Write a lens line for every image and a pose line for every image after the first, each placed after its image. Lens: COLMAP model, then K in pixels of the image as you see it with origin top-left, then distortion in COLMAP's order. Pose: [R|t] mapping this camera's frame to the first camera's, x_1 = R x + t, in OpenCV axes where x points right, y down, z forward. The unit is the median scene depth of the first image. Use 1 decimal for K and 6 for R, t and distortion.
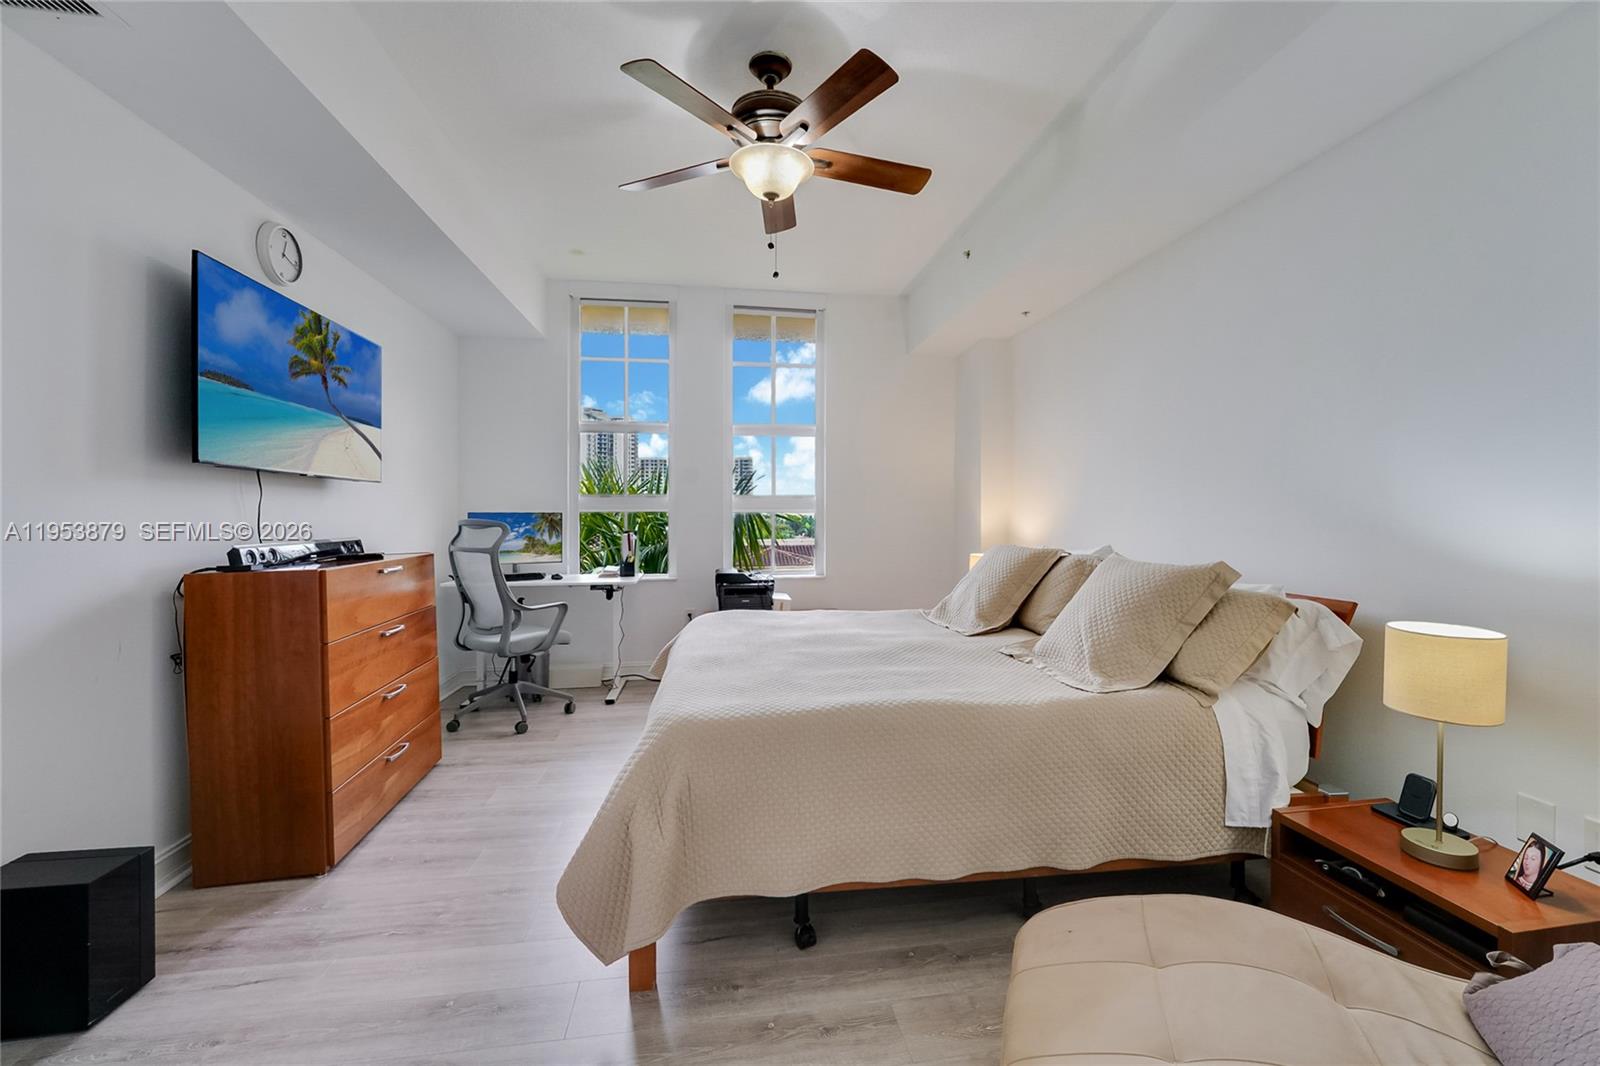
lens RADIAL K [[633.5, 0, 775.5], [0, 633.5, 527.0], [0, 0, 1]] dist [-0.000610, -0.000285]
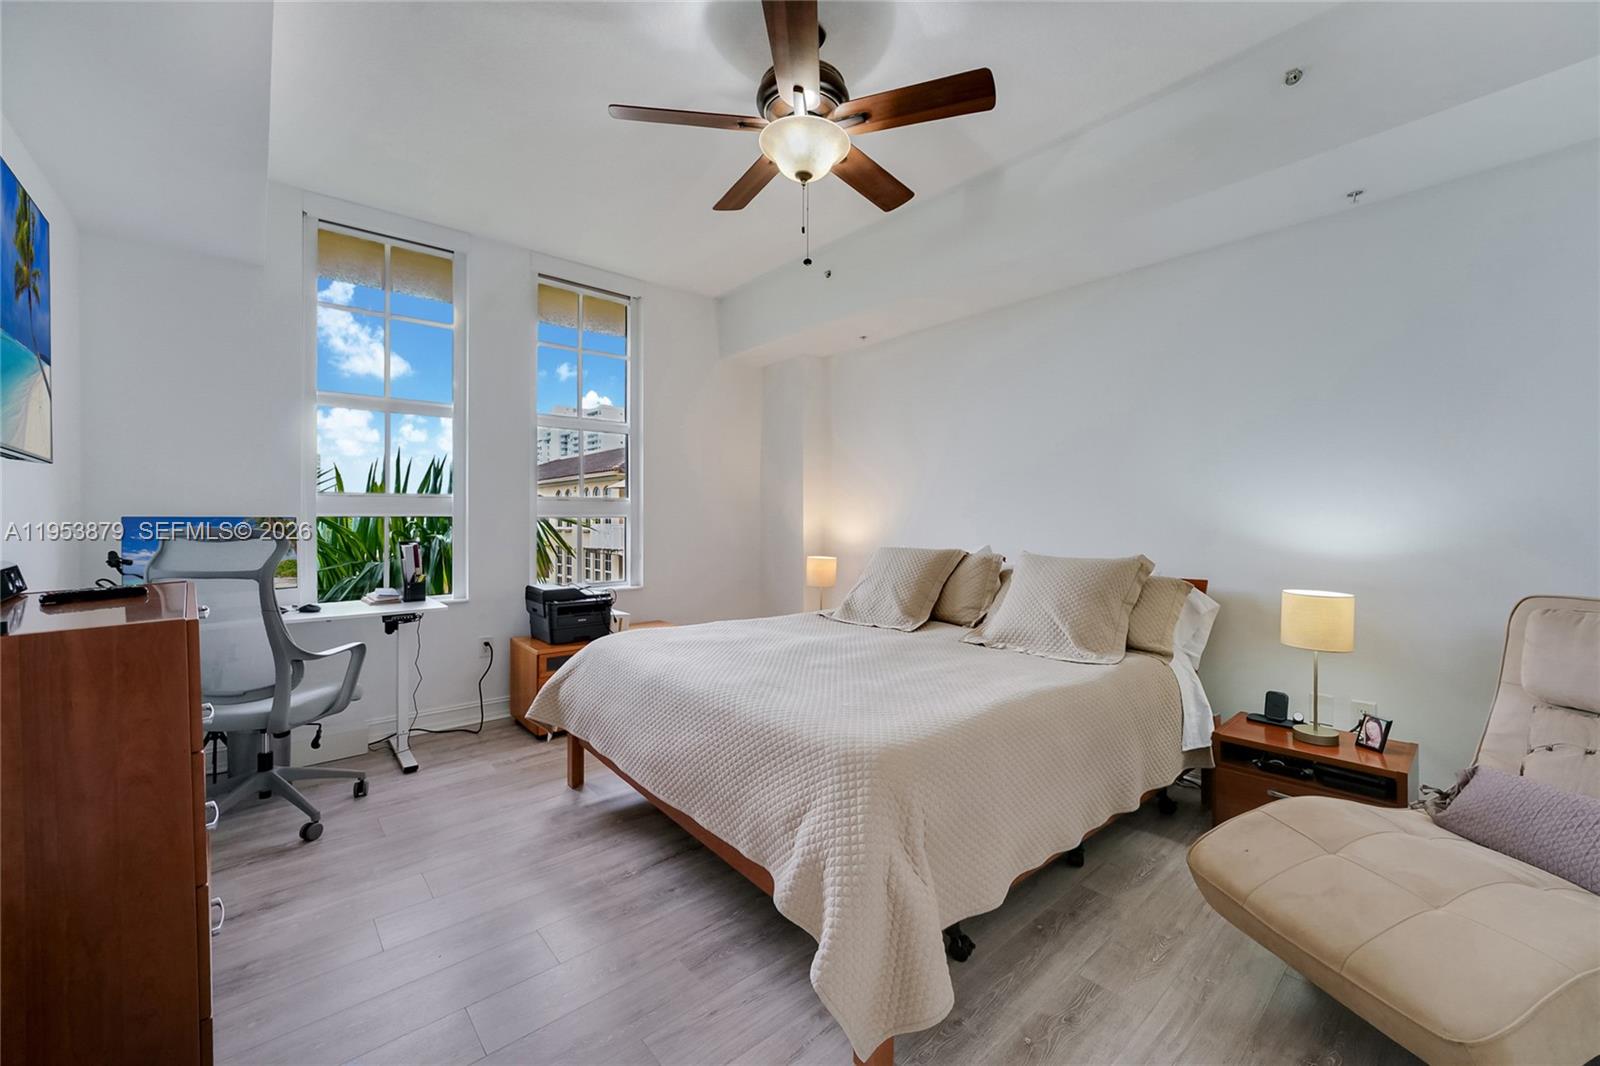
lens RADIAL K [[633.5, 0, 800.2], [0, 633.5, 530.6], [0, 0, 1]] dist [-0.000610, -0.000285]
pose [[0.844120, -0.009217, 0.536075, -0.327422], [0.010820, 0.999941, 0.000155, -0.002232], [-0.536045, 0.005670, 0.844171, 0.142514]]
